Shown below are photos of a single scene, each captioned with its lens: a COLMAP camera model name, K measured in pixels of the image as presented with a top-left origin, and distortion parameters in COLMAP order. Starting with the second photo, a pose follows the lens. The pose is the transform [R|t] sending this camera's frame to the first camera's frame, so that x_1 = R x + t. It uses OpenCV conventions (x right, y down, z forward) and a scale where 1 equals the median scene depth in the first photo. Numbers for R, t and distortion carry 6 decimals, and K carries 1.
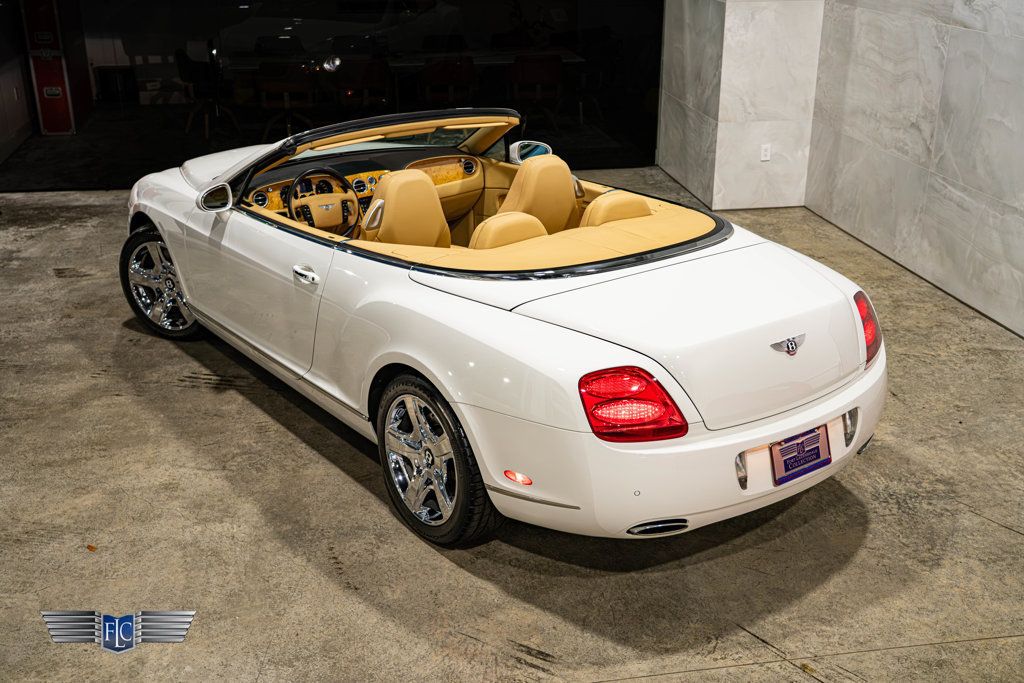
lens RADIAL K [[1127.5, 0, 522.1], [0, 1127.5, 321.1], [0, 0, 1]] dist [0.062074, 0.000000]
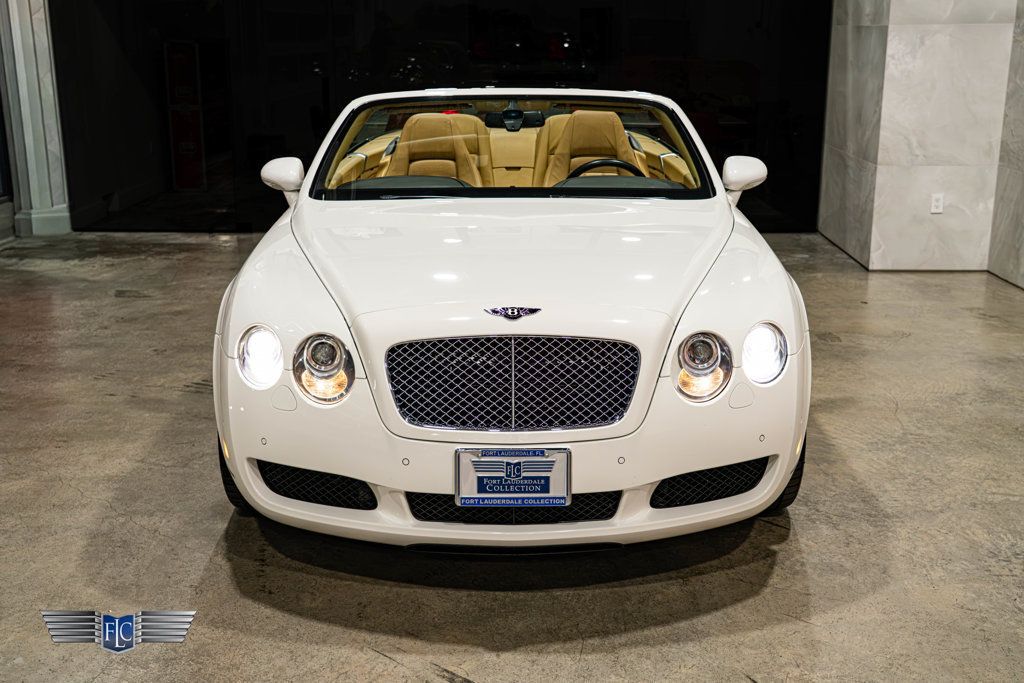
lens RADIAL K [[1196.9, 0, 527.7], [0, 1196.9, 315.4], [0, 0, 1]] dist [0.121577, 0.000000]
pose [[0.984254, 0.042668, -0.171530, 0.100166], [-0.063596, 0.990924, -0.118425, 0.079987], [0.164921, 0.127469, 0.978035, 0.107587]]
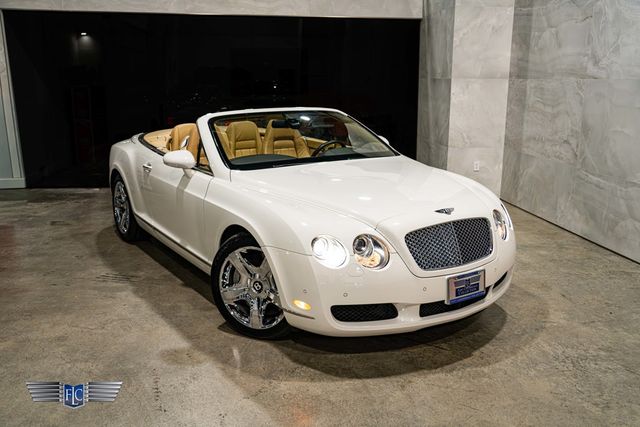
lens RADIAL K [[585.4, 0, 325.6], [0, 585.4, 203.7], [0, 0, 1]] dist [0.014864, 0.000000]
pose [[0.998754, 0.014436, -0.047770, 0.042949], [-0.021343, 0.988844, -0.147420, 0.055647], [0.045109, 0.148256, 0.987920, 0.174938]]
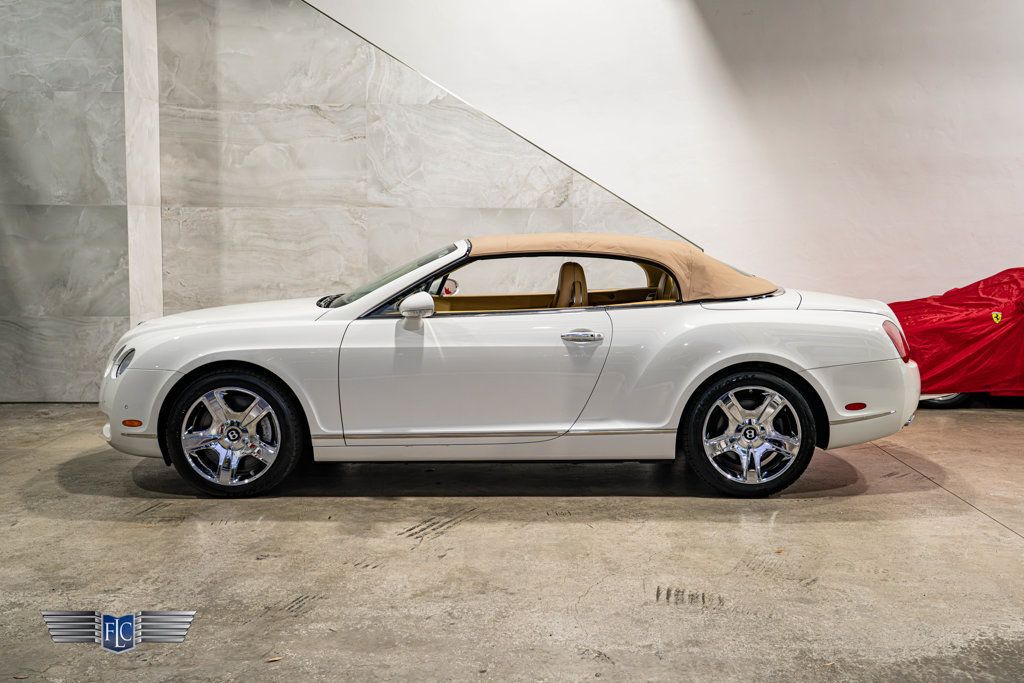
lens RADIAL K [[1056.6, 0, 518.6], [0, 1056.6, 336.0], [0, 0, 1]] dist [0.030819, 0.000000]
pose [[0.199901, -0.098981, 0.974804, -0.937858], [0.344203, 0.938570, 0.024717, -0.078137], [-0.917368, 0.330589, 0.221691, 0.609459]]
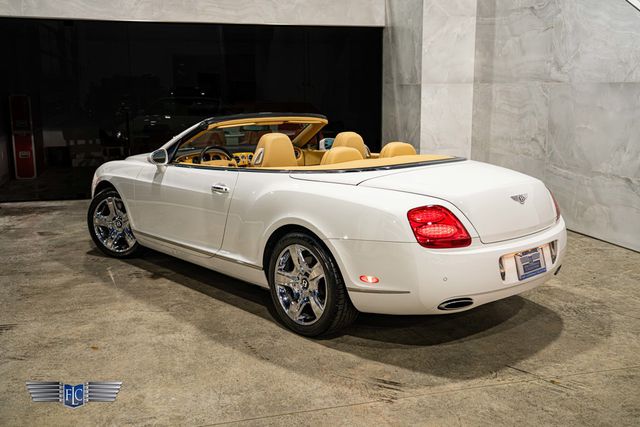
lens RADIAL K [[653.3, 0, 325.7], [0, 653.3, 197.8], [0, 0, 1]] dist [0.035969, 0.000000]
pose [[0.996262, -0.021421, 0.083682, -0.082571], [0.036745, 0.981838, -0.186131, 0.112684], [-0.078175, 0.188510, 0.978955, 0.024753]]
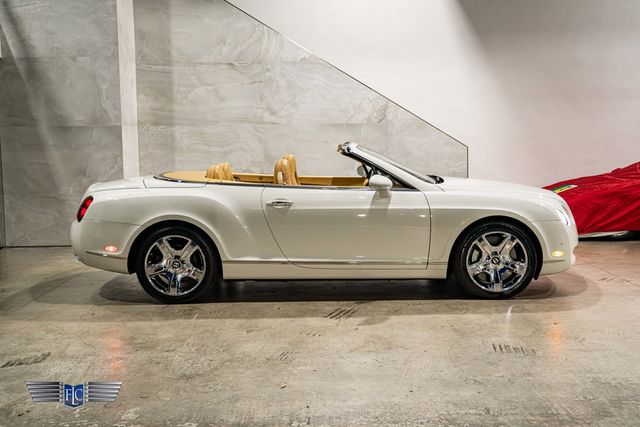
lens RADIAL K [[653.3, 0, 314.6], [0, 653.3, 213.5], [0, 0, 1]] dist [0.035969, 0.000000]
pose [[0.199147, -0.115248, 0.973169, -0.982246], [0.359202, 0.932529, 0.036929, -0.103812], [-0.911765, 0.342210, 0.227107, 0.687342]]
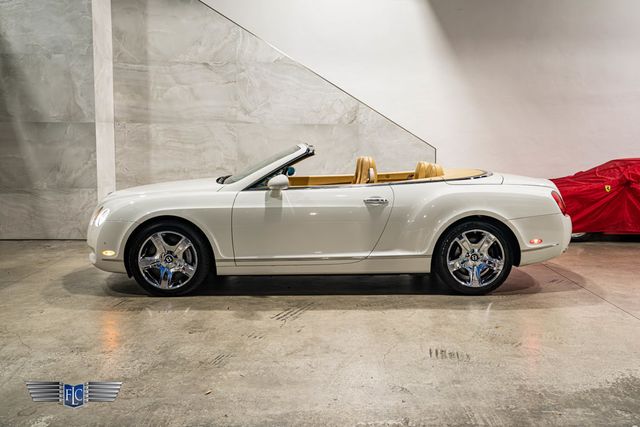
lens RADIAL K [[621.9, 0, 323.3], [0, 621.9, 211.6], [0, 0, 1]] dist [0.009008, 0.000000]
pose [[0.180893, -0.118917, 0.976287, -0.938542], [0.344677, 0.937372, 0.050312, -0.091636], [-0.921127, 0.327403, 0.210552, 0.642244]]
